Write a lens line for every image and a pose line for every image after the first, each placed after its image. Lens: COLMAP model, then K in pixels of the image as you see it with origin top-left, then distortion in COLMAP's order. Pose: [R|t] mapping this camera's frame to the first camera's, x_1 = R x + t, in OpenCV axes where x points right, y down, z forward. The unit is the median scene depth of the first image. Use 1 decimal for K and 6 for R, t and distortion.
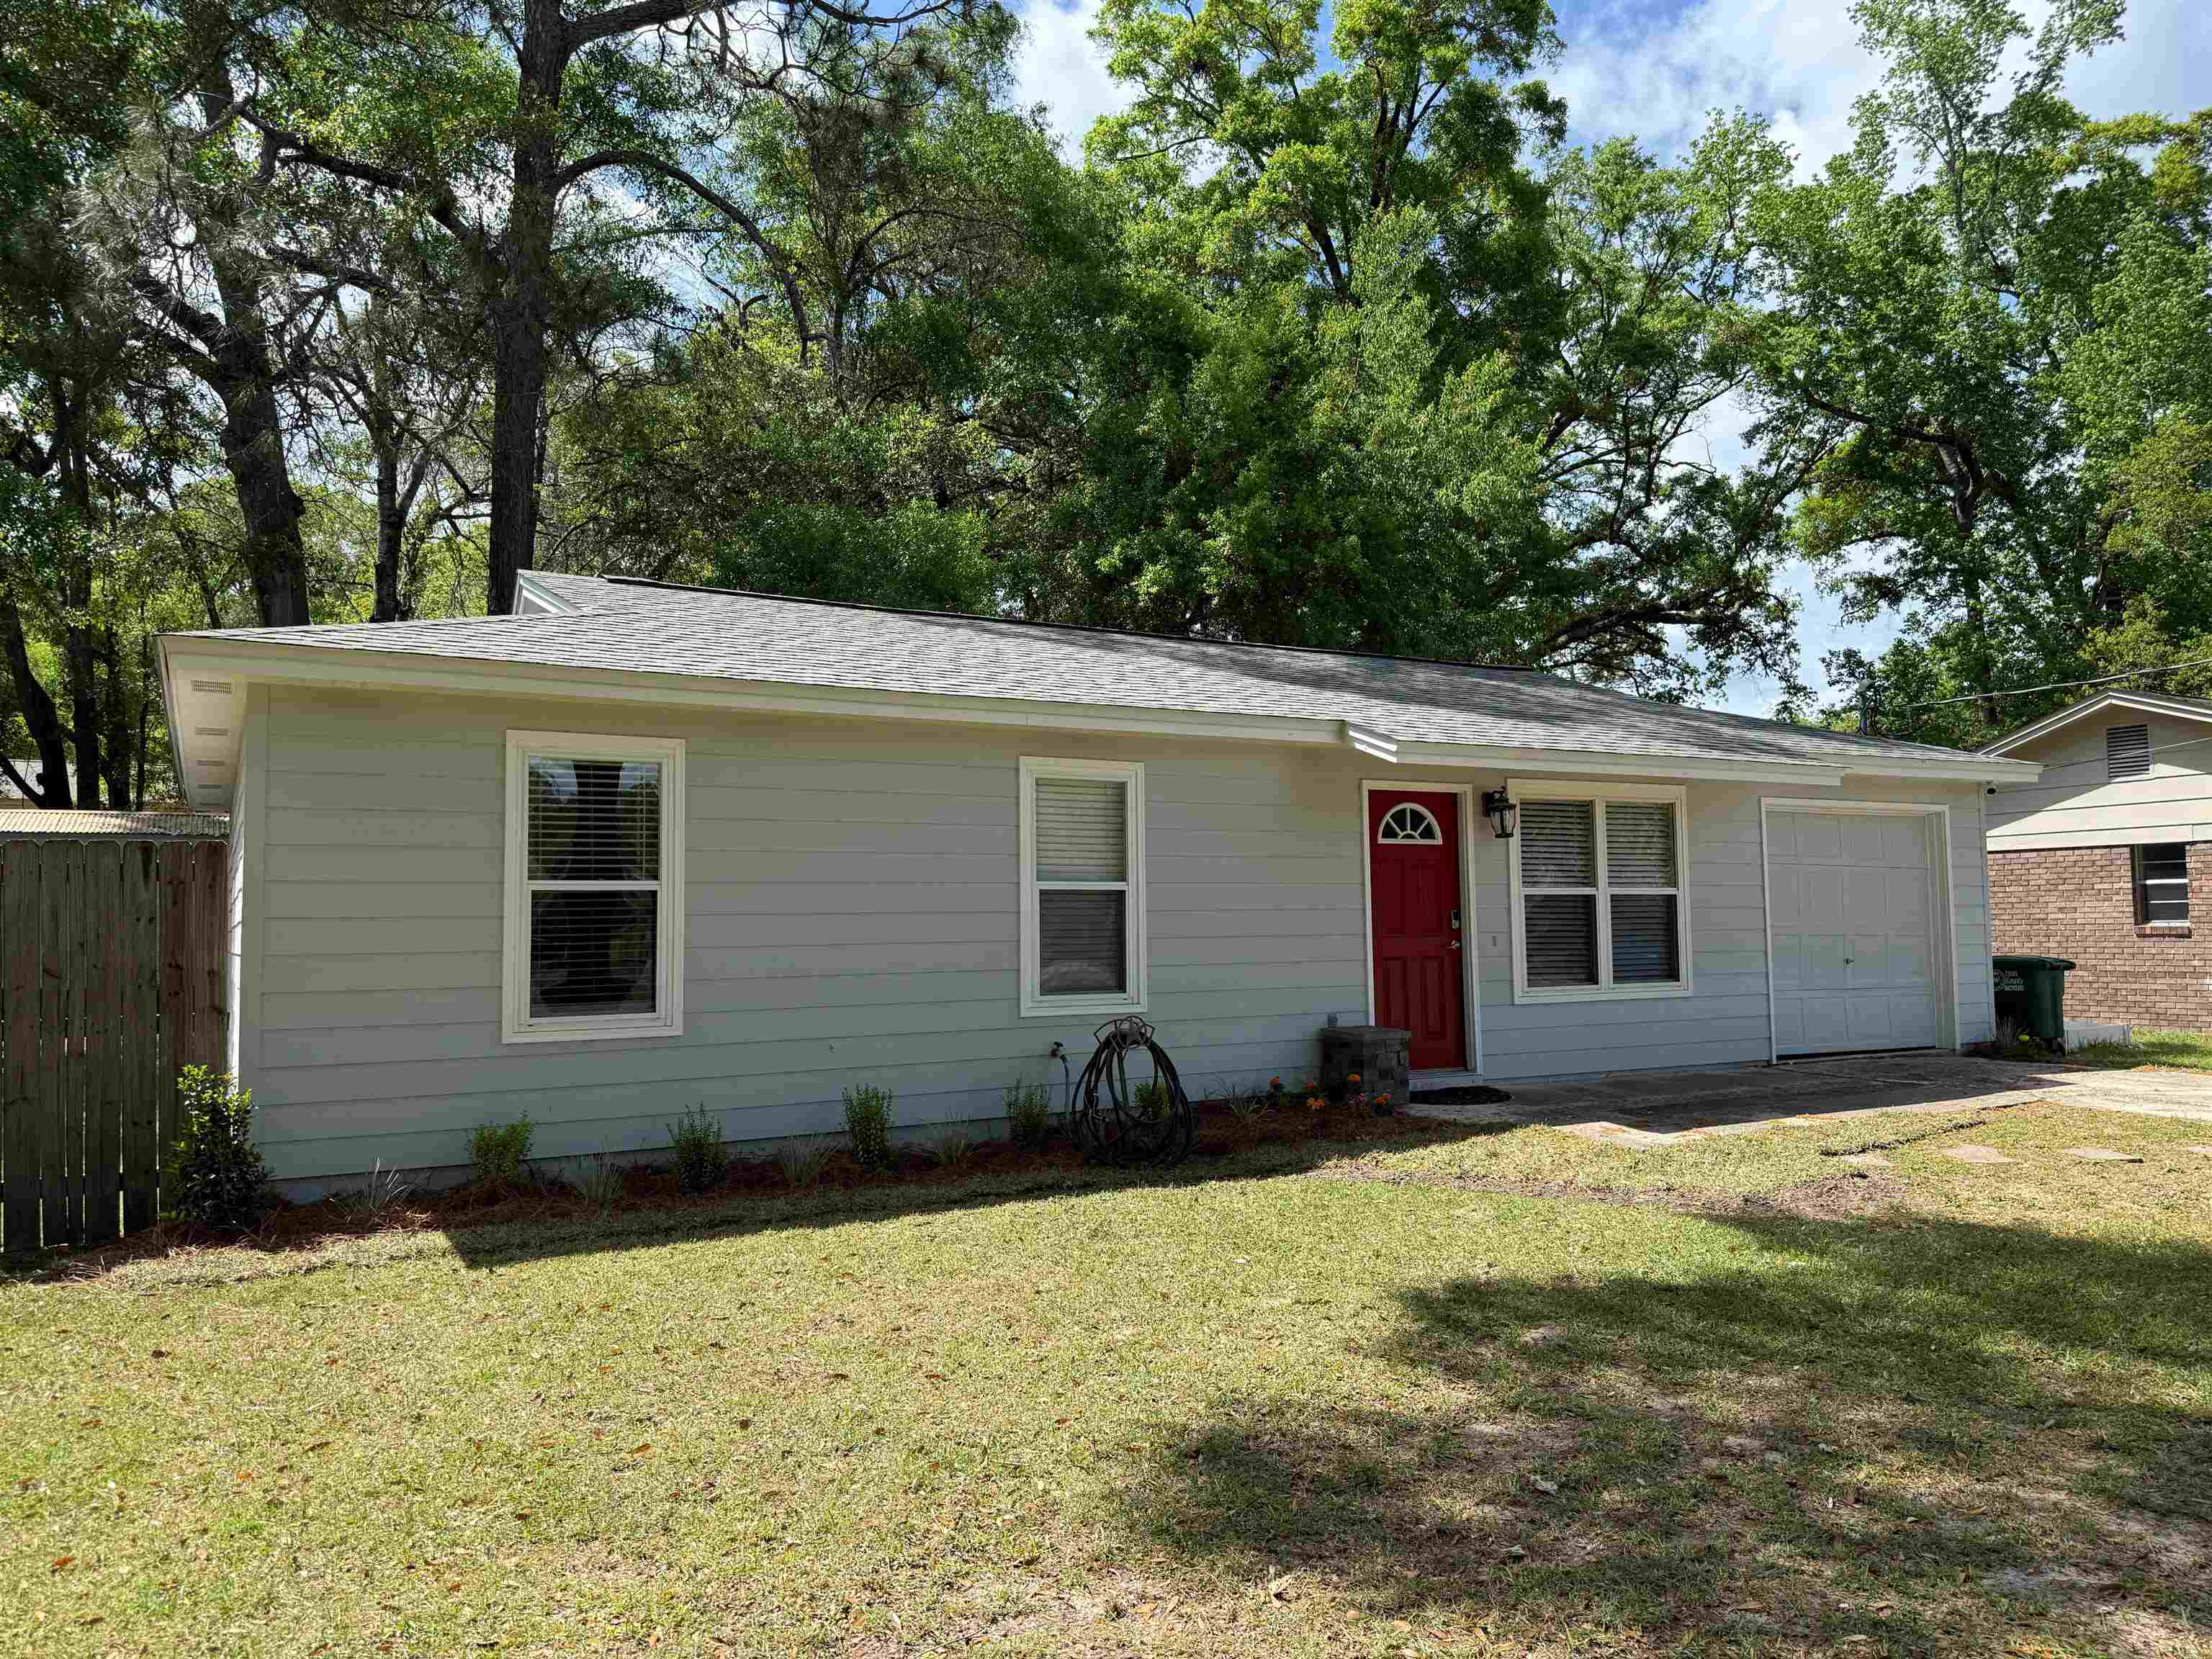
lens RADIAL K [[1532.0, 0, 1106.0], [0, 1532.0, 829.5], [0, 0, 1]] dist [0.063613, -0.001273]
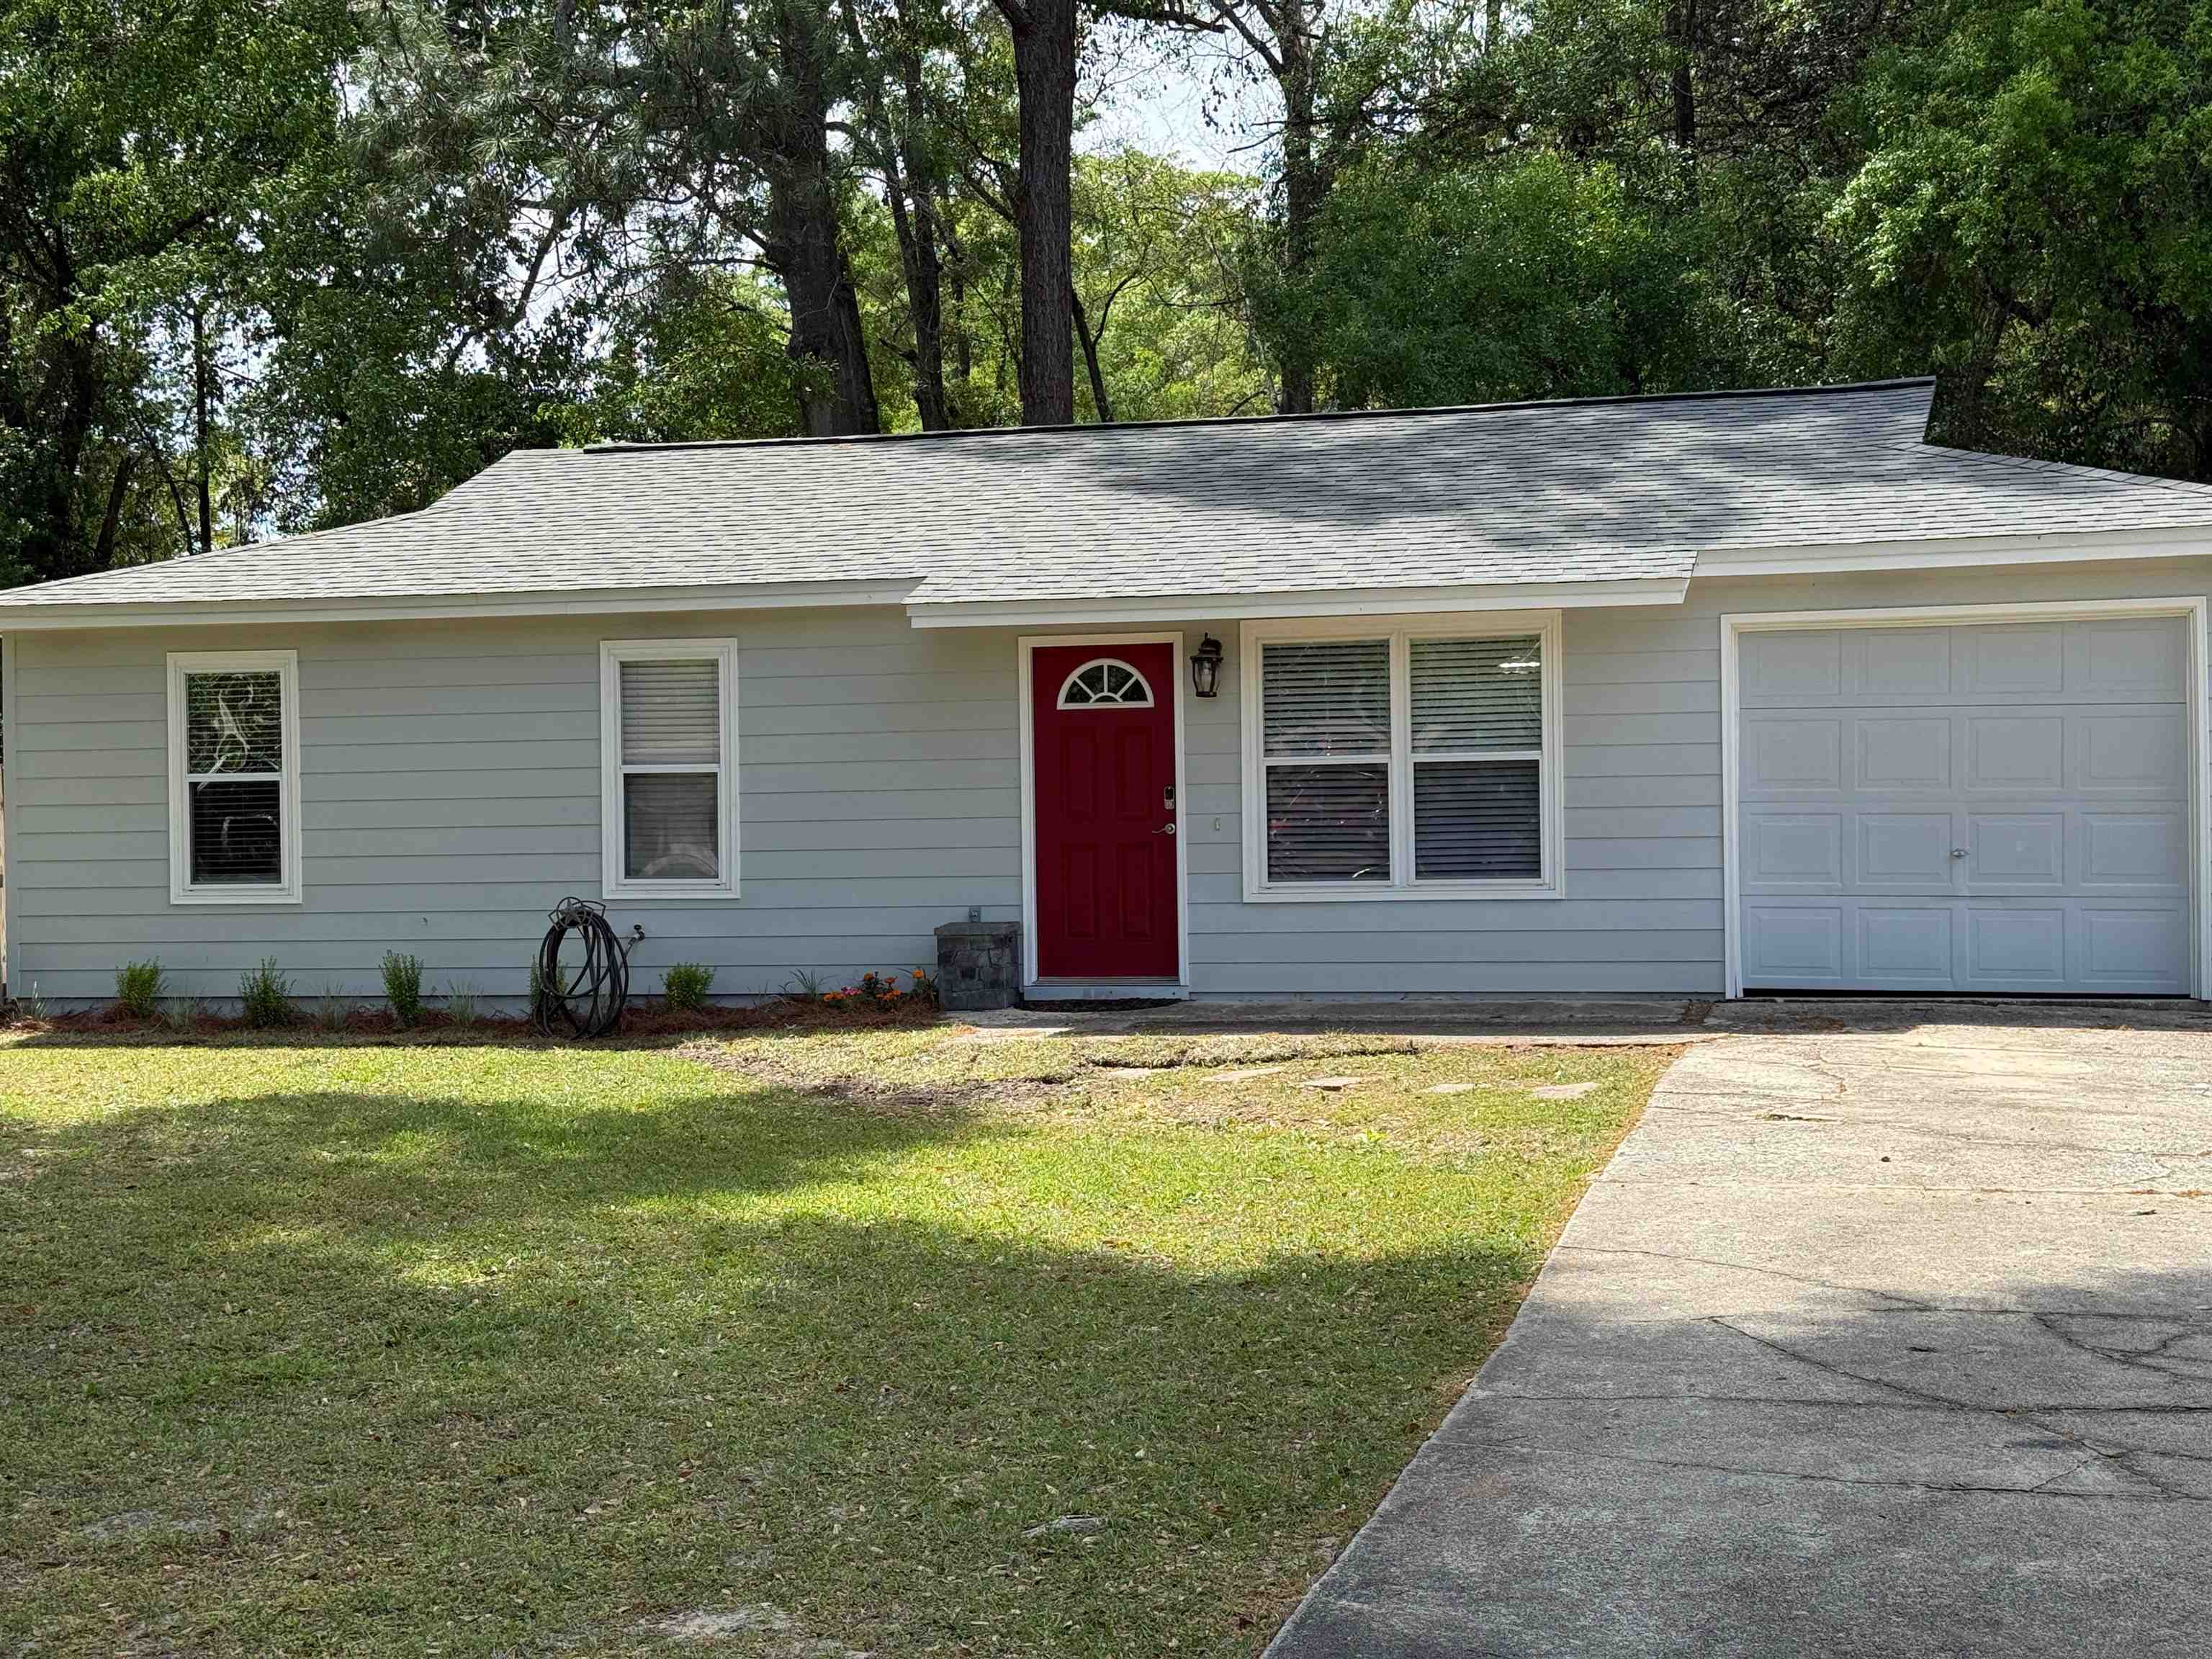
lens RADIAL K [[3107.4, 0, 1106.0], [0, 3107.4, 829.5], [0, 0, 1]] dist [0.117878, 0.006724]
pose [[0.719743, -0.003161, -0.694233, 1.288338], [0.047180, 0.997900, 0.044370, 0.000269], [0.692635, -0.064689, 0.718381, -0.202112]]
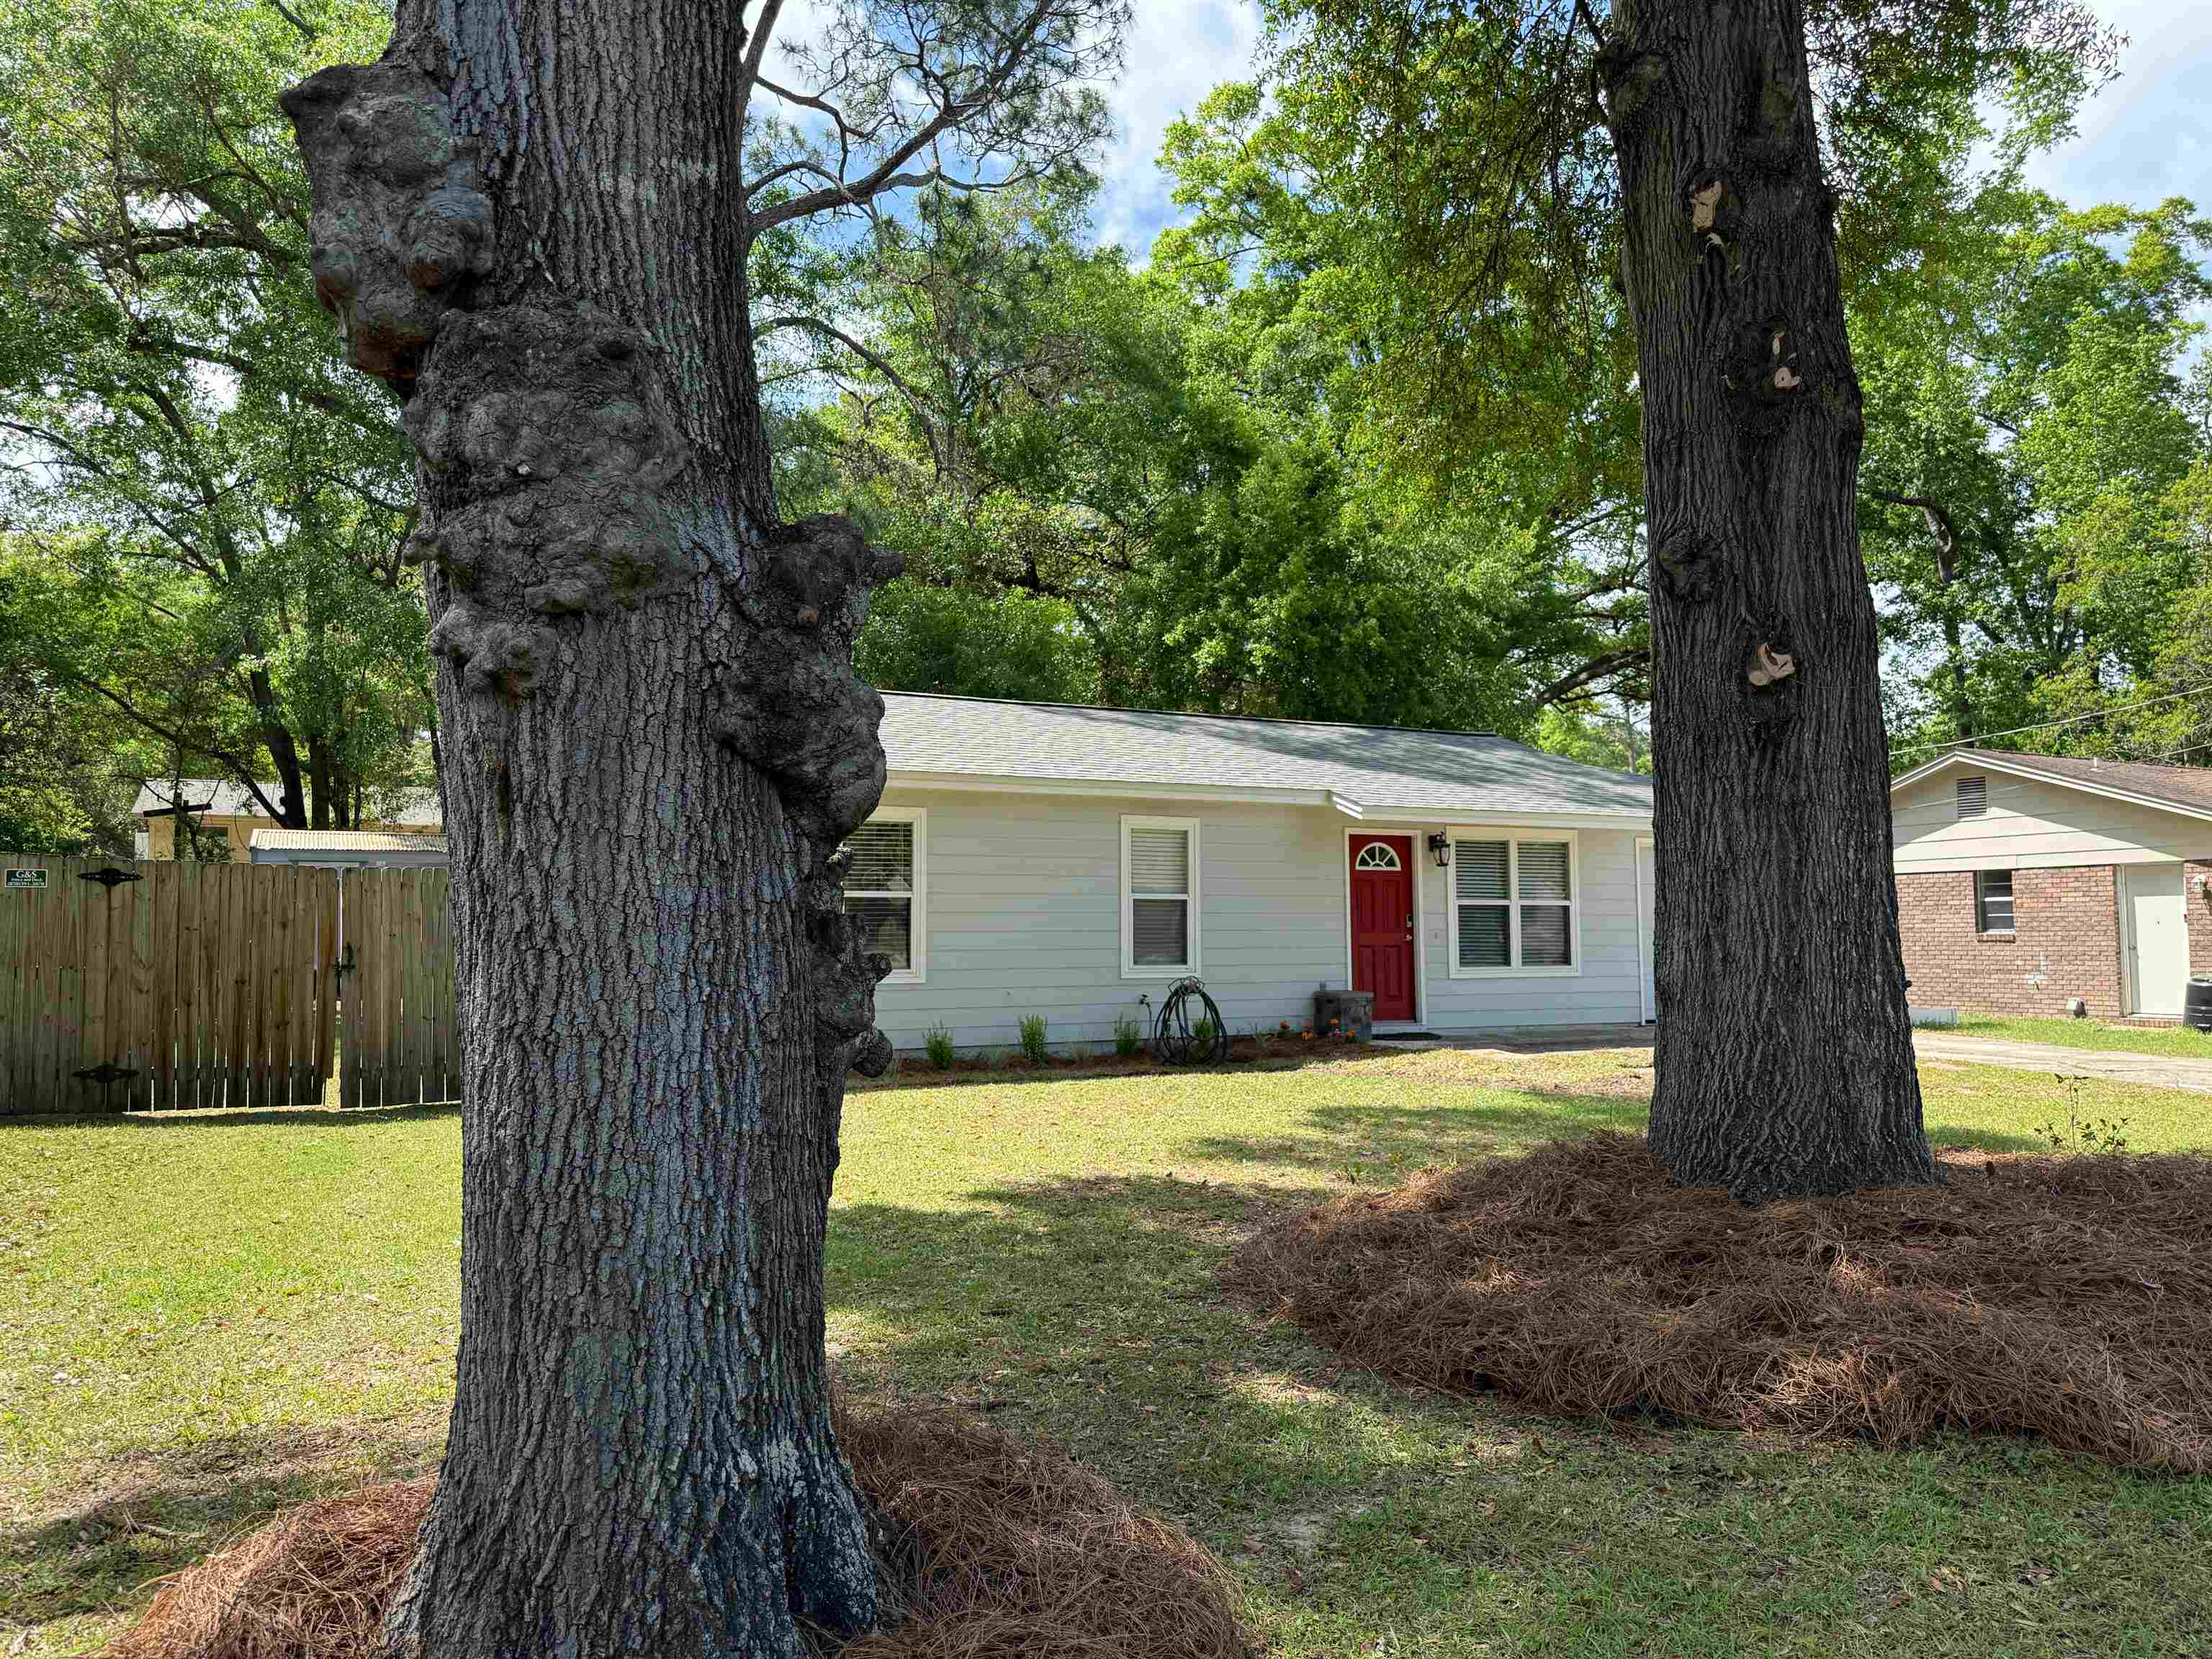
lens RADIAL K [[1532.0, 0, 1106.0], [0, 1532.0, 829.5], [0, 0, 1]] dist [0.063613, -0.001273]
pose [[0.999225, 0.005051, -0.039046, -0.007954], [-0.005311, 0.999964, -0.006557, -0.017811], [0.039012, 0.006759, 0.999216, -0.474091]]
